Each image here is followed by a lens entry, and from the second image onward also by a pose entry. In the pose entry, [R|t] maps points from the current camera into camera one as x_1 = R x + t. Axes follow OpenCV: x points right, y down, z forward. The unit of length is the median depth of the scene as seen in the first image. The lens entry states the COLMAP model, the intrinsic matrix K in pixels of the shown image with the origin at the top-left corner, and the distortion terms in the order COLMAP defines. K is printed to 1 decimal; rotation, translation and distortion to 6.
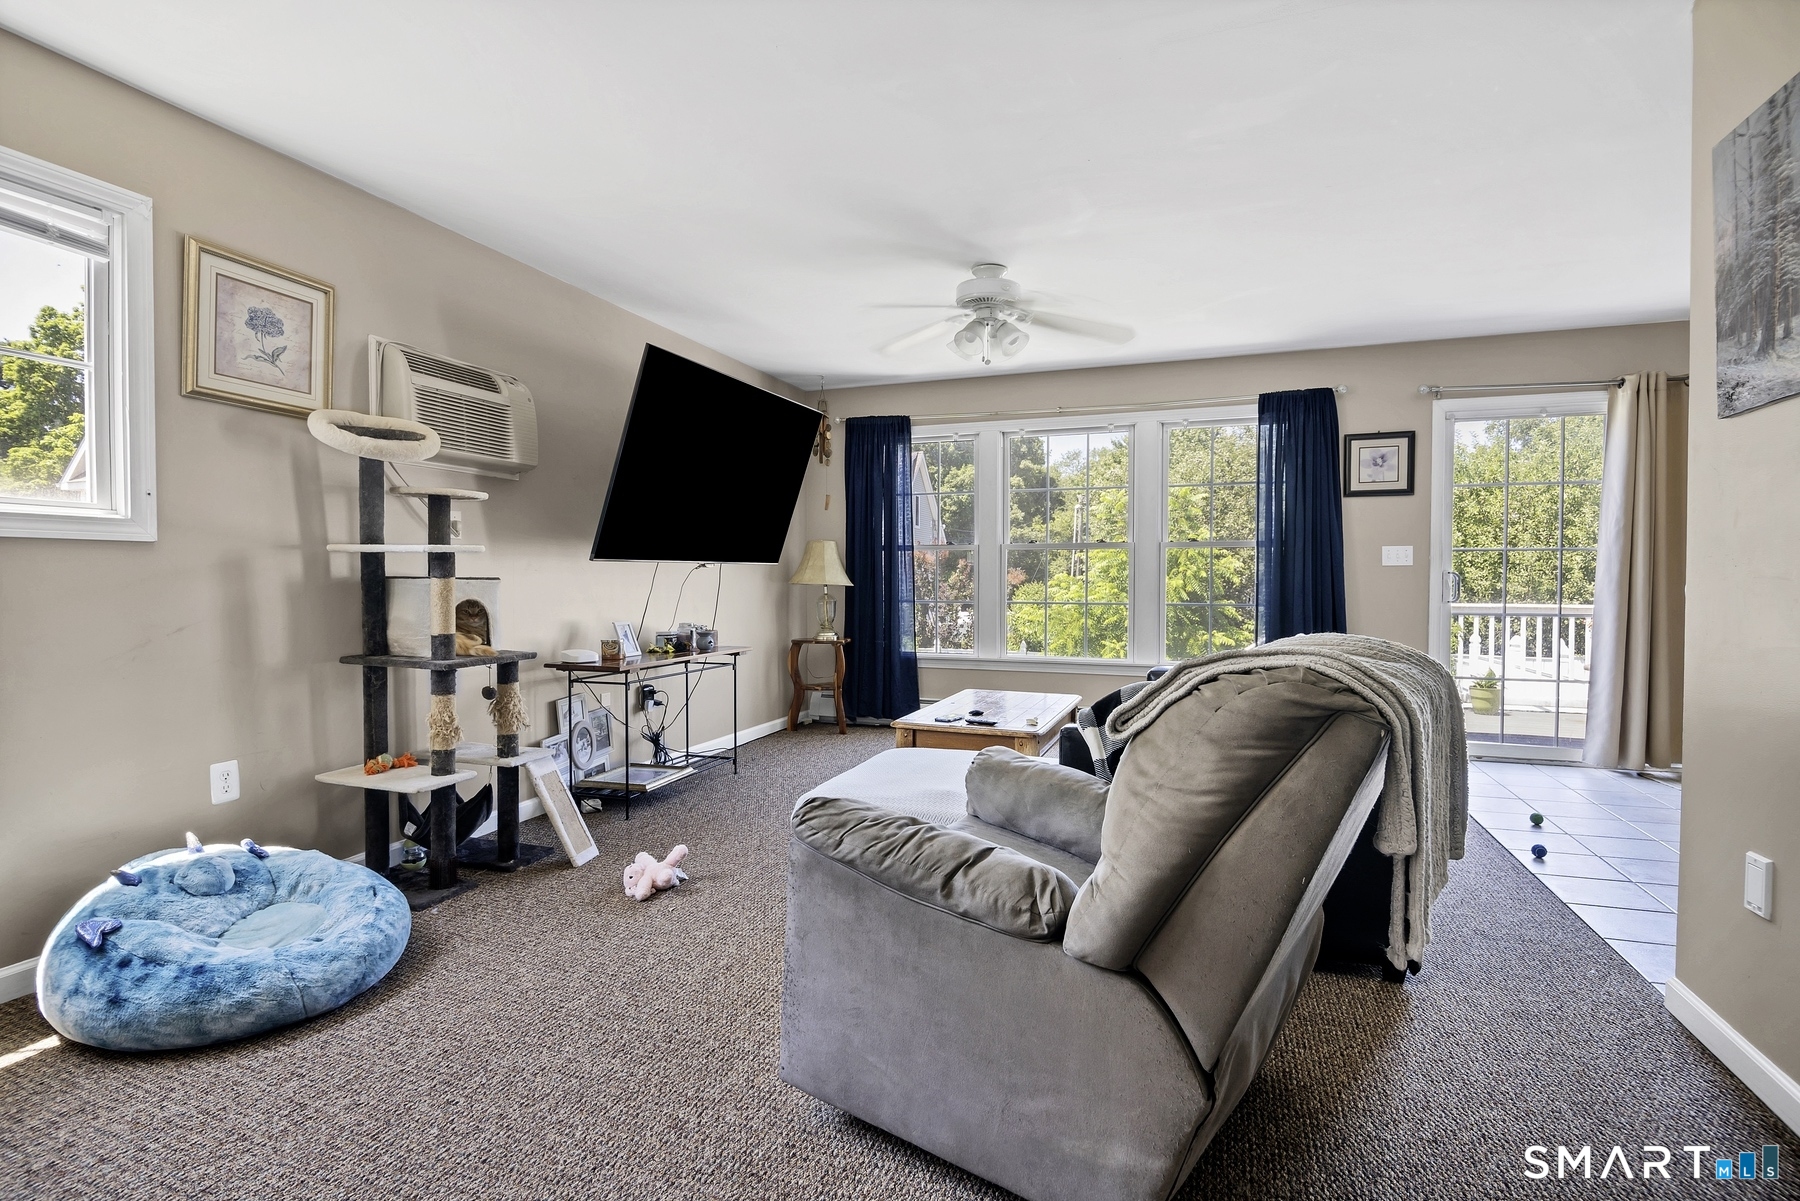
lens RADIAL K [[883.9, 0, 895.1], [0, 883.9, 590.2], [0, 0, 1]] dist [-0.003597, -0.000568]
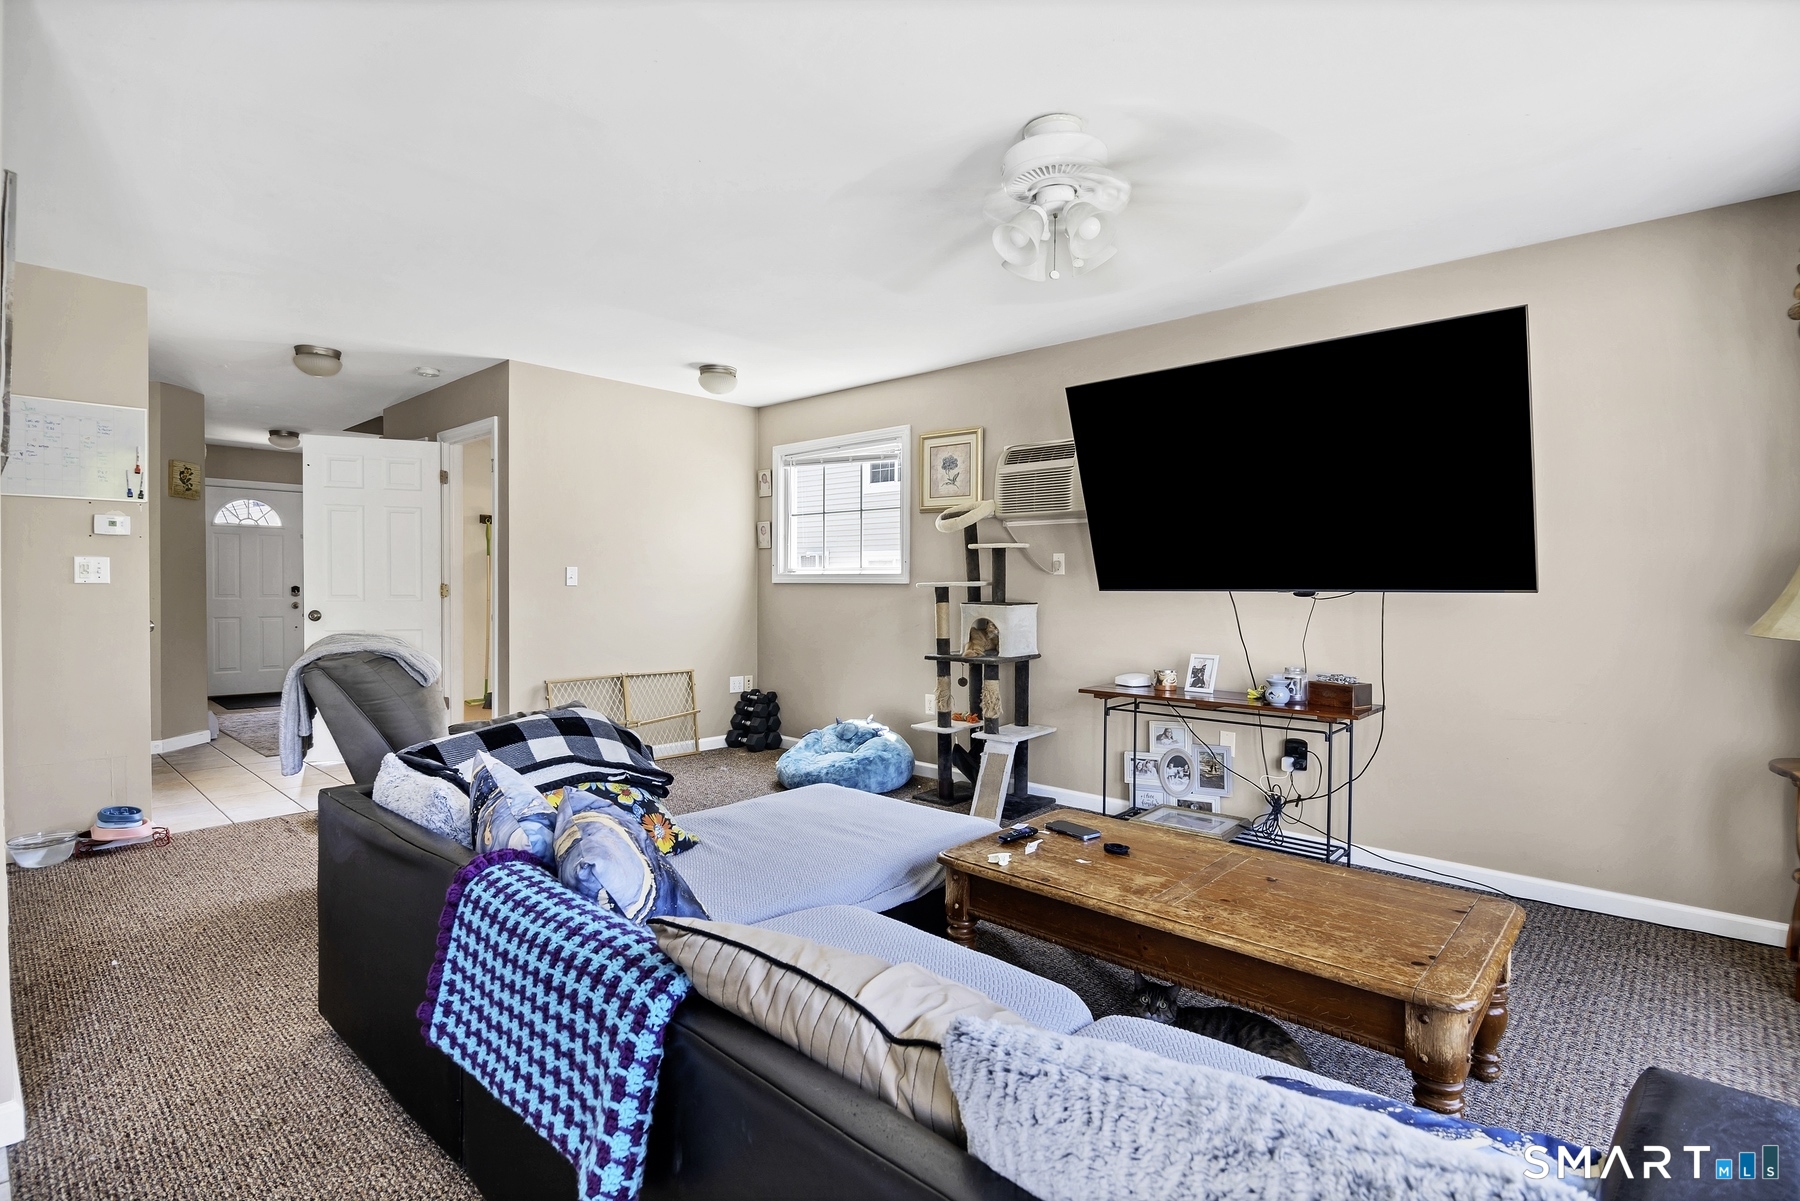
lens RADIAL K [[883.9, 0, 893.3], [0, 883.9, 596.6], [0, 0, 1]] dist [-0.003597, -0.000568]
pose [[-0.384135, 0.005638, -0.923260, 0.934875], [-0.019080, 0.999719, 0.014044, -0.043343], [0.923080, 0.023010, -0.383920, 1.443603]]
